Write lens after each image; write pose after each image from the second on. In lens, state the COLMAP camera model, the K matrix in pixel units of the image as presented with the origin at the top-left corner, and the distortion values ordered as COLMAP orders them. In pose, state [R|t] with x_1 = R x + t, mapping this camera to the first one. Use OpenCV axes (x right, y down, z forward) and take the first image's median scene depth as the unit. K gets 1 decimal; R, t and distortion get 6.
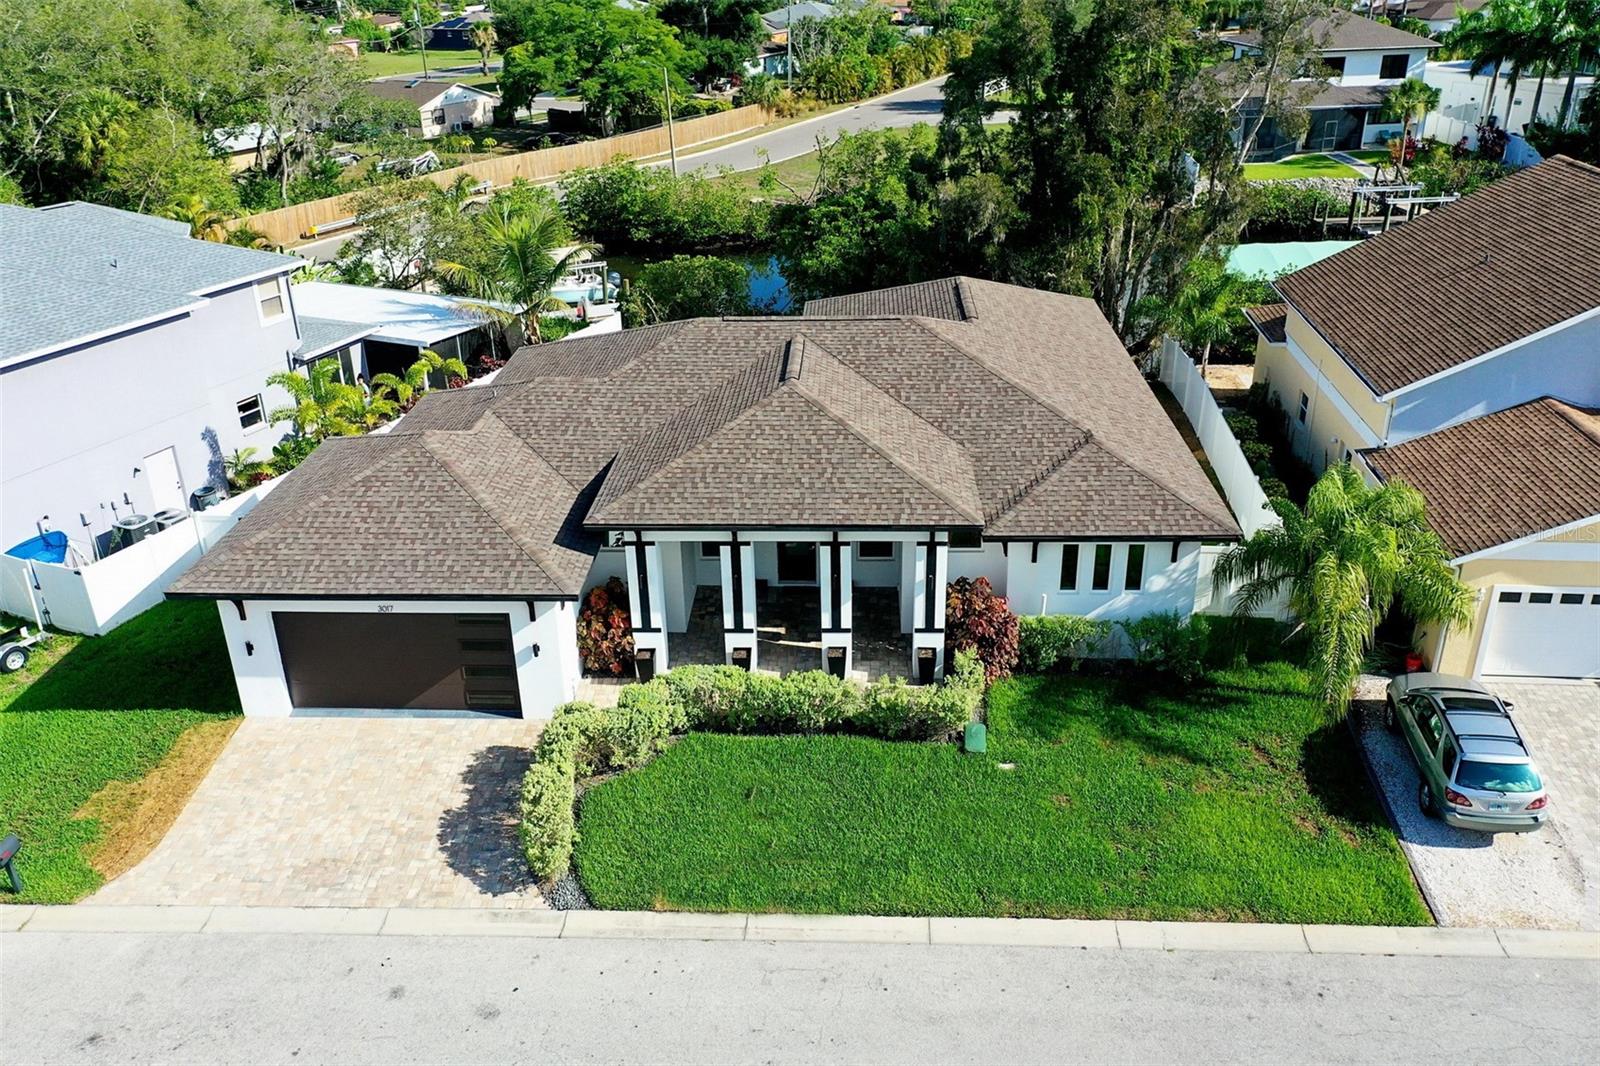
lens RADIAL K [[1271.2, 0, 800.0], [0, 1271.2, 533.0], [0, 0, 1]] dist [0.021043, 0.006824]
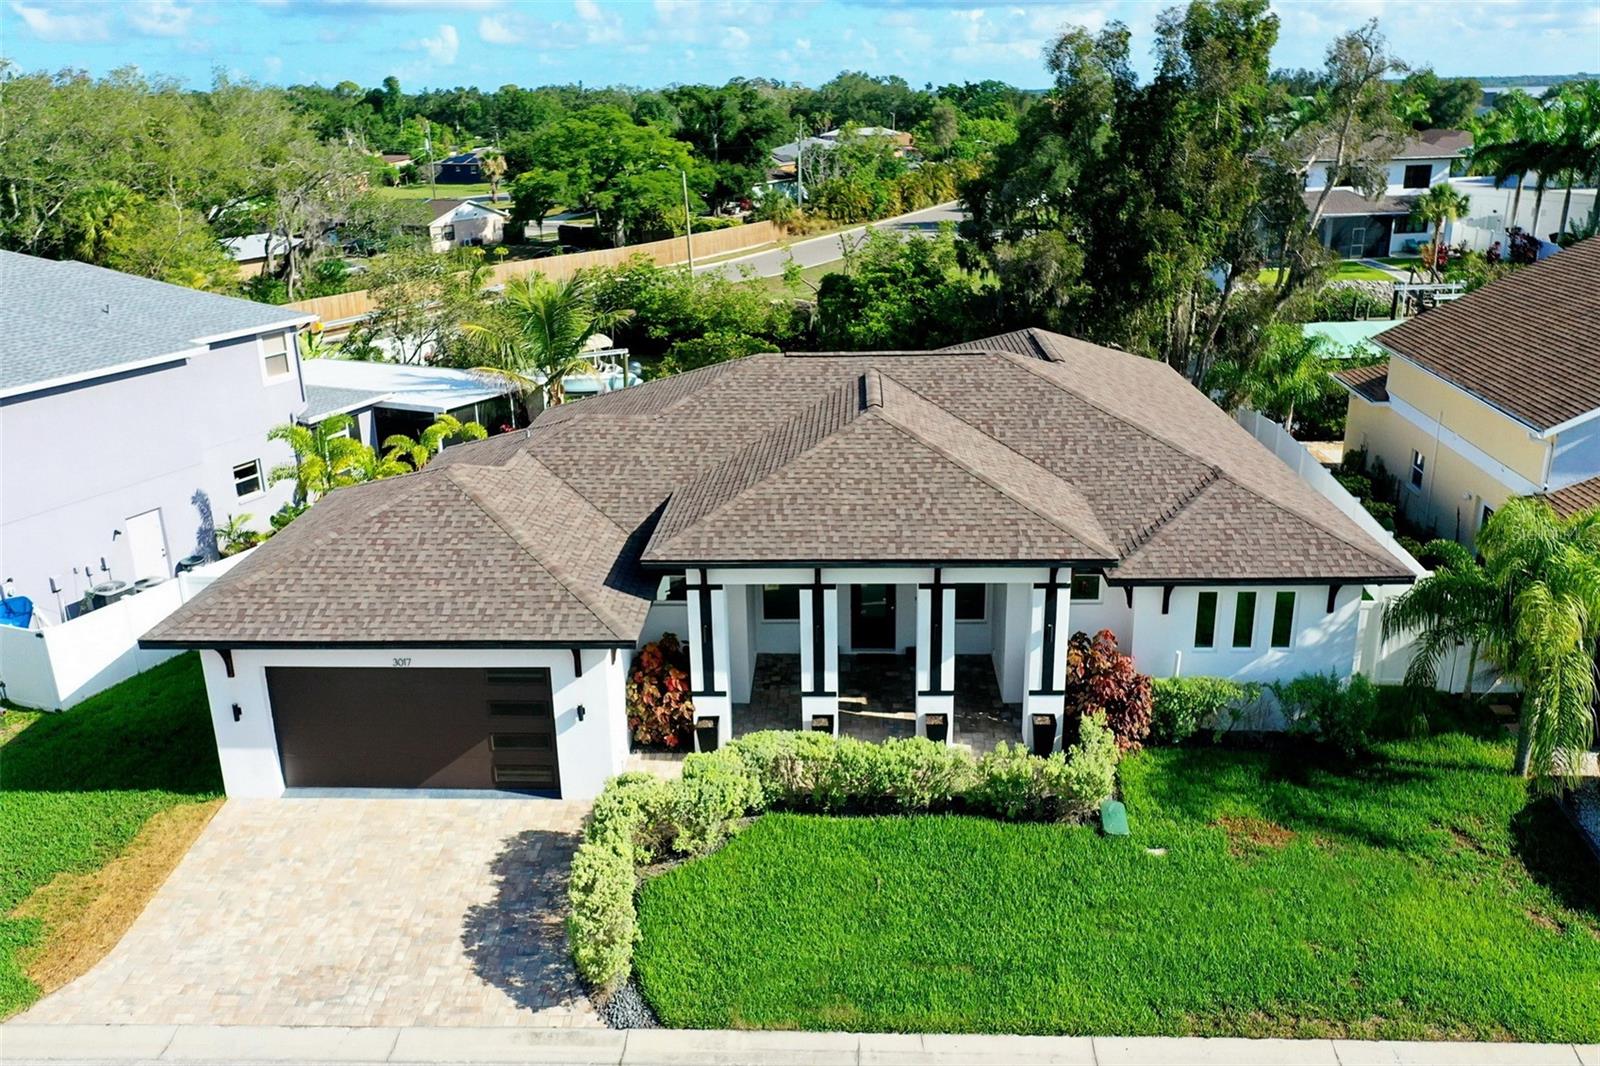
lens RADIAL K [[1280.6, 0, 800.0], [0, 1280.6, 533.0], [0, 0, 1]] dist [0.008689, 0.007453]
pose [[0.999984, -0.001057, 0.005481, -0.064667], [0.001658, 0.993829, -0.110907, 0.064252], [-0.005330, 0.110915, 0.993816, 0.144944]]
